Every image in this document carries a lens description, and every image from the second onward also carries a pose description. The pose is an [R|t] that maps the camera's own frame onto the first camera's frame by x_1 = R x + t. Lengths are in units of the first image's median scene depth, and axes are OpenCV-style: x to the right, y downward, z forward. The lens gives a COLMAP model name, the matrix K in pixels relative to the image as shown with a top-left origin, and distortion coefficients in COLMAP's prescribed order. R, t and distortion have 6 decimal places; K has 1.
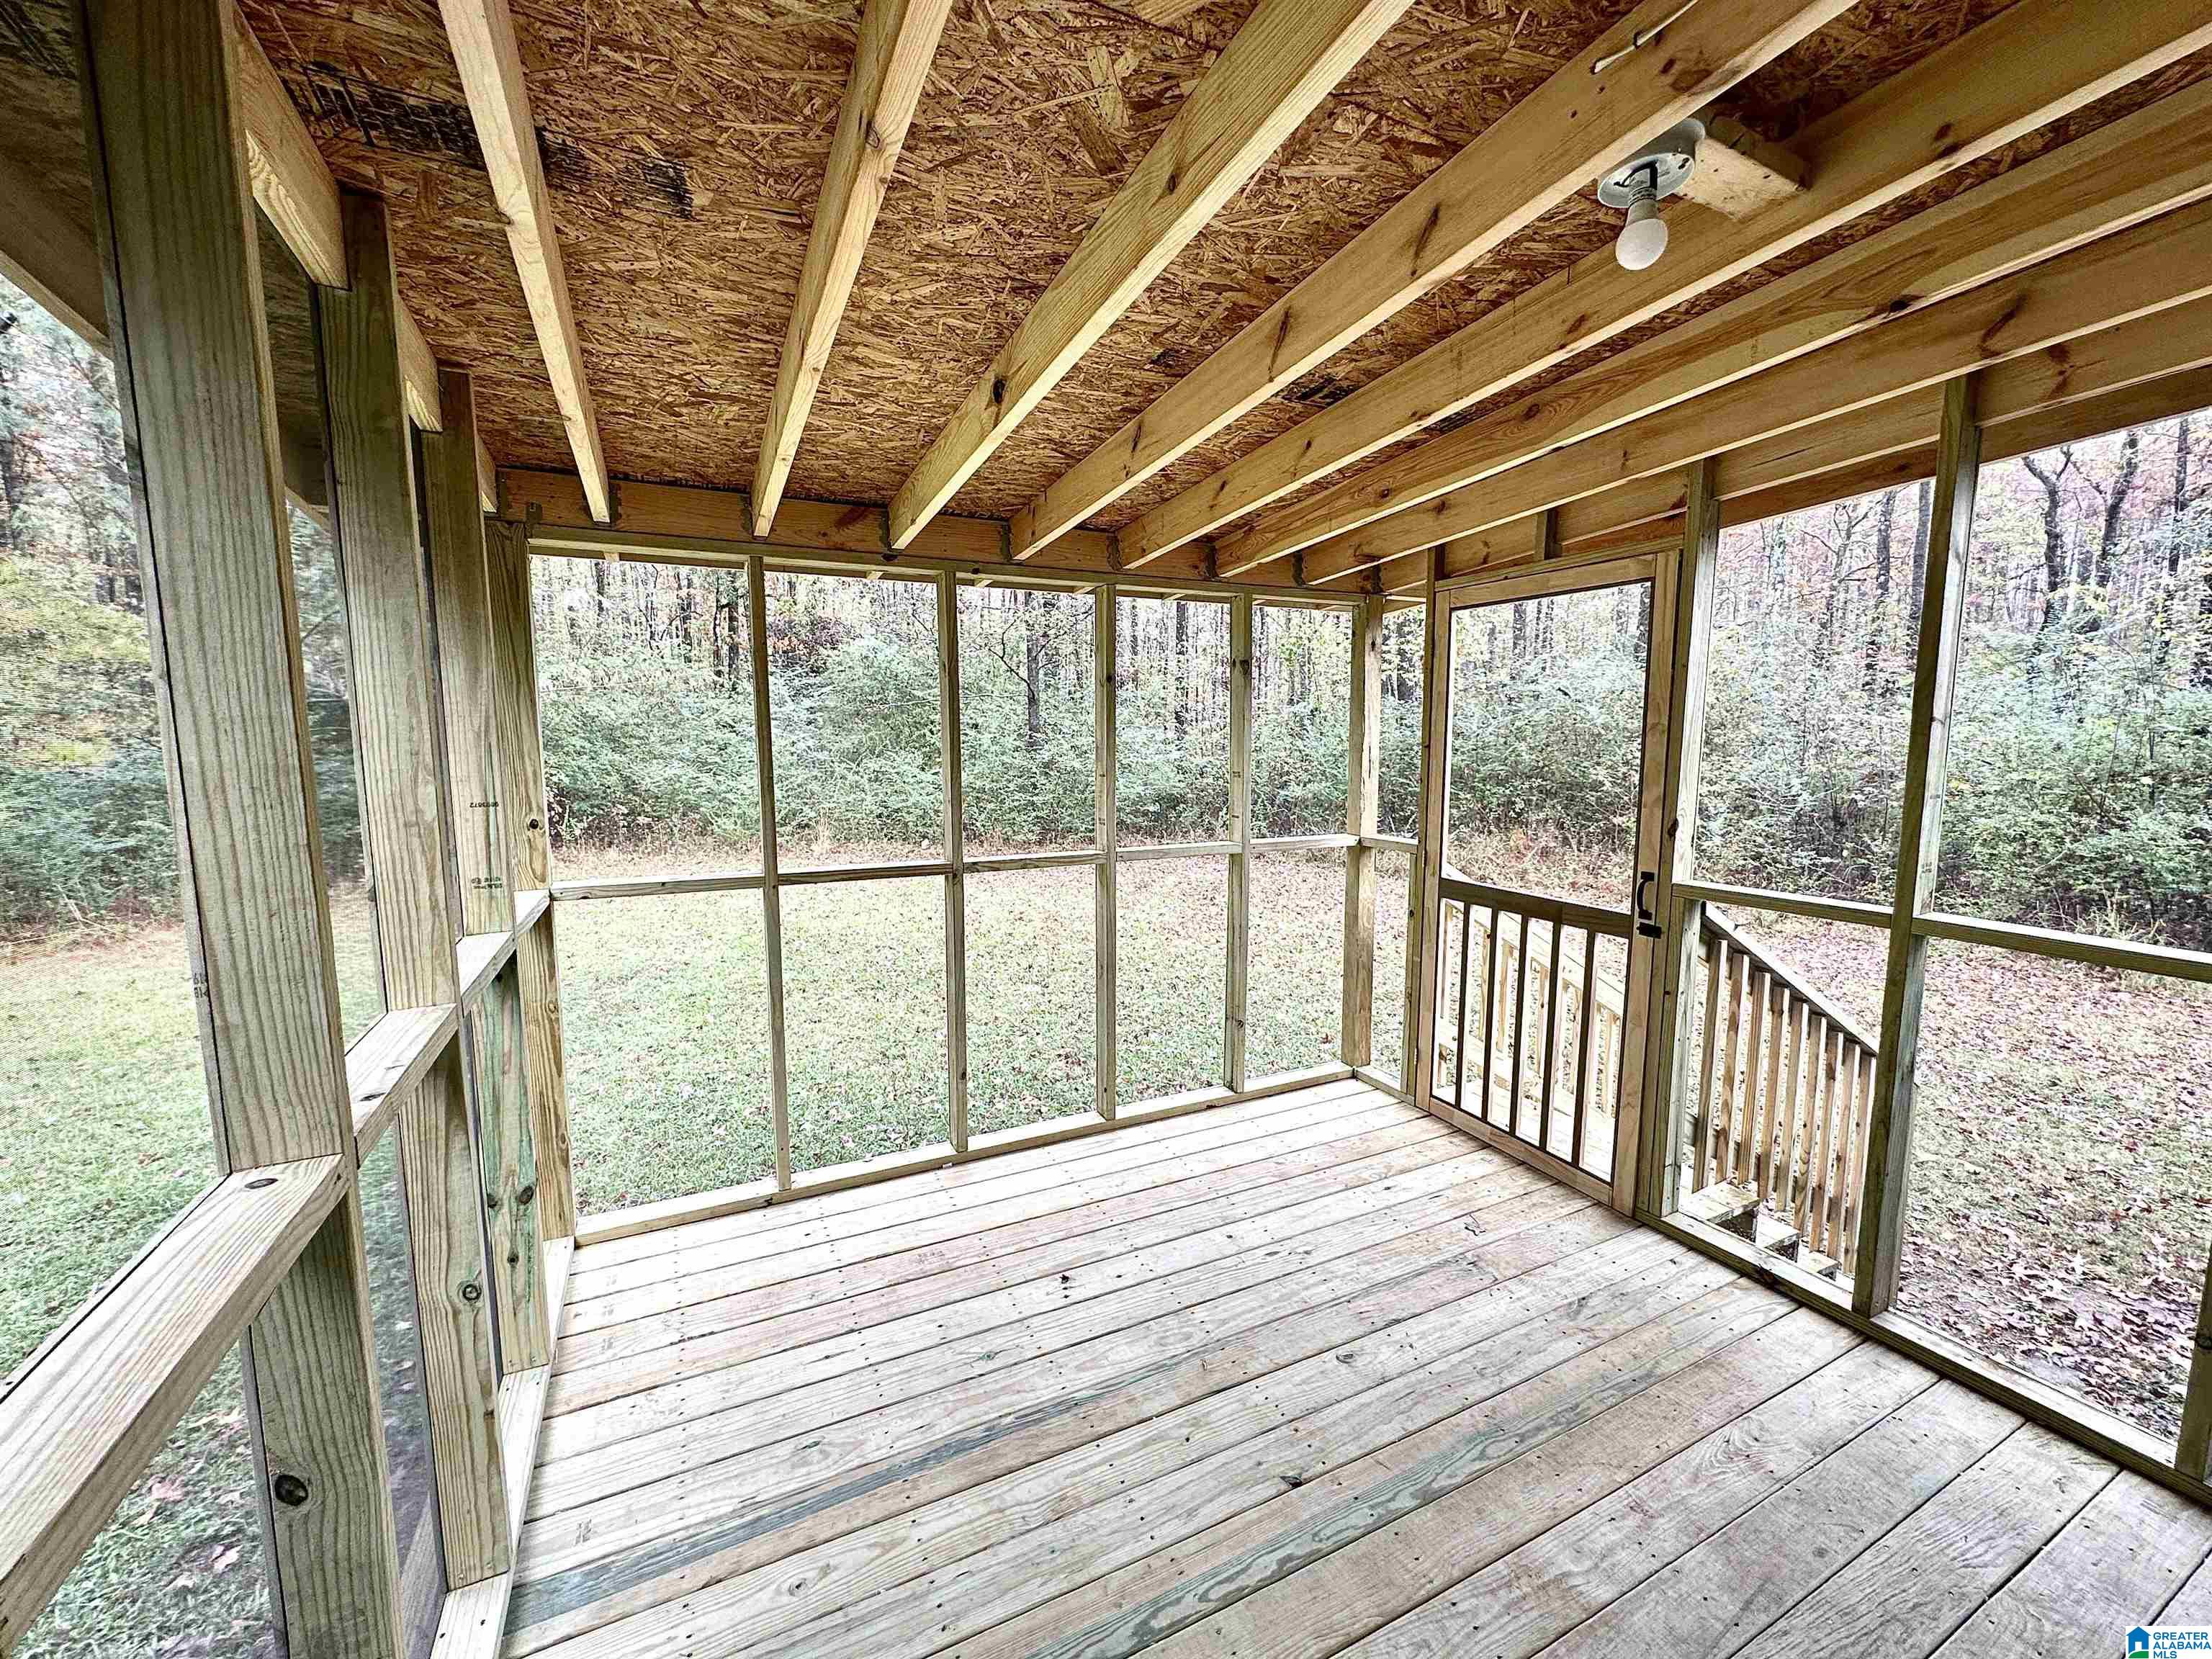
lens RADIAL K [[884.8, 0, 1105.9], [0, 884.8, 847.1], [0, 0, 1]] dist [-0.002258, -0.000500]
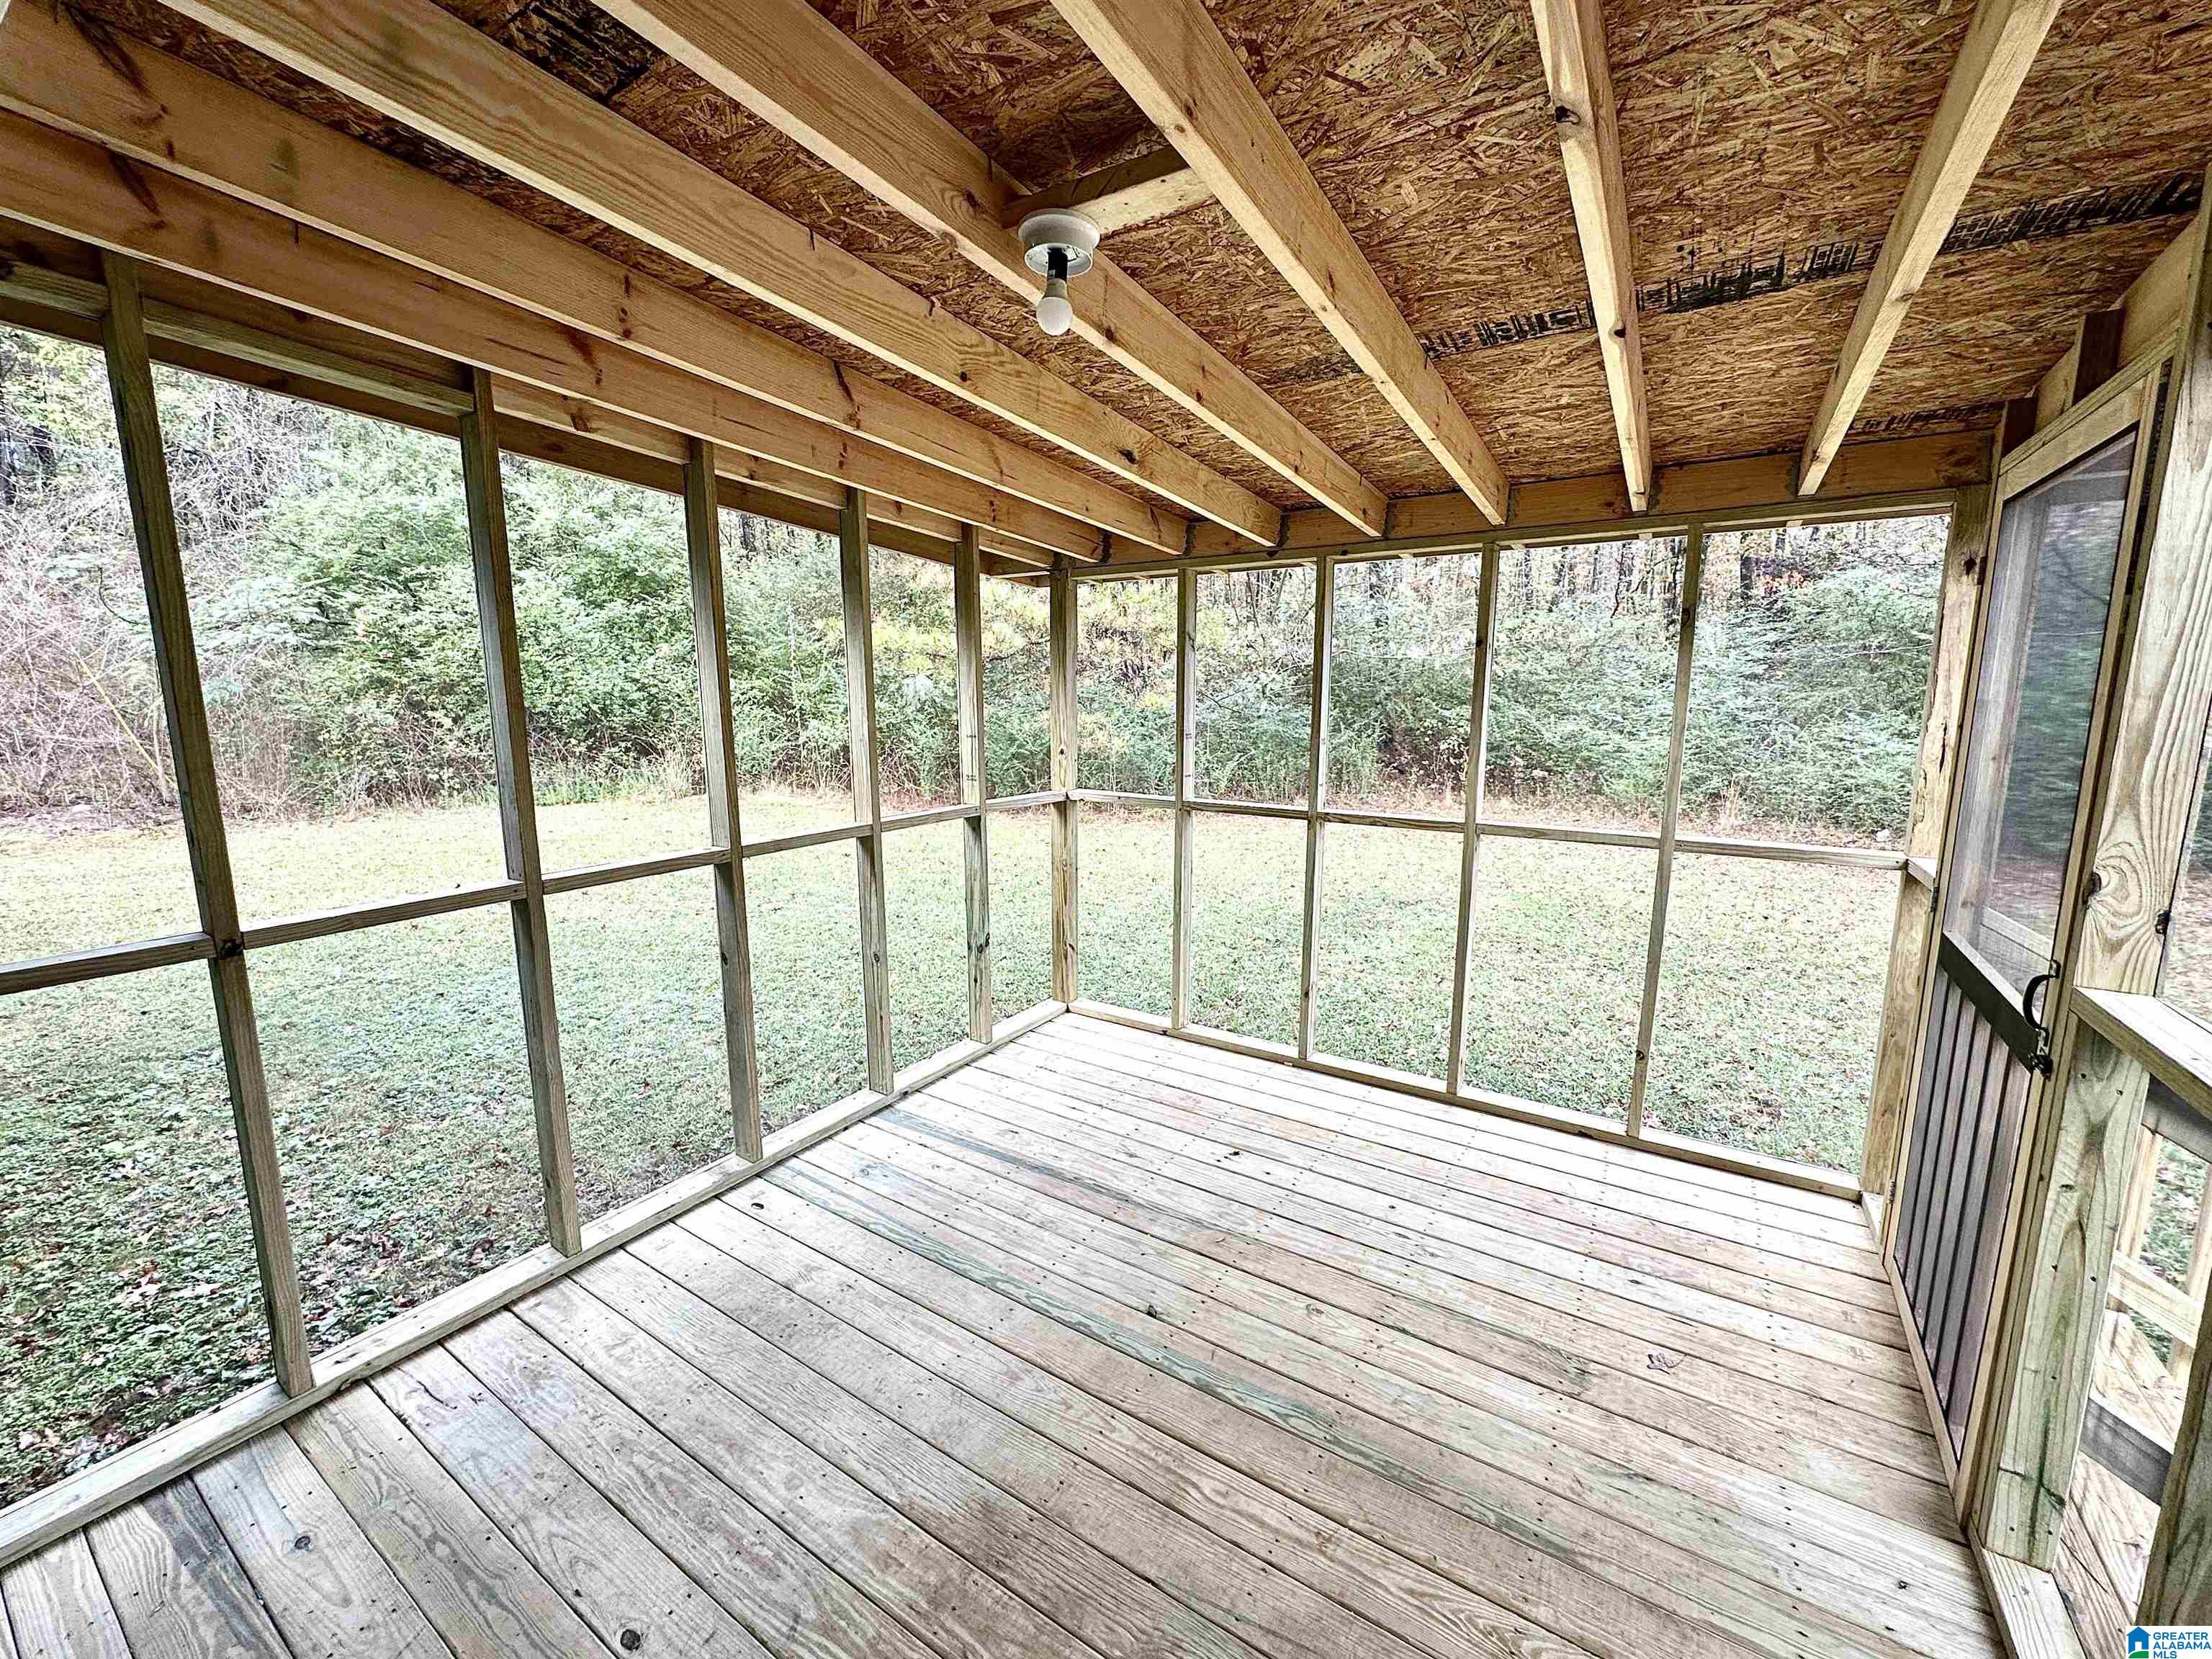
lens RADIAL K [[884.8, 0, 1101.1], [0, 884.8, 825.6], [0, 0, 1]] dist [-0.002258, -0.000500]
pose [[0.506351, 0.129980, -0.852475, 0.758009], [-0.106489, 0.990433, 0.087762, -0.042480], [0.855727, 0.046341, 0.515348, 0.172914]]
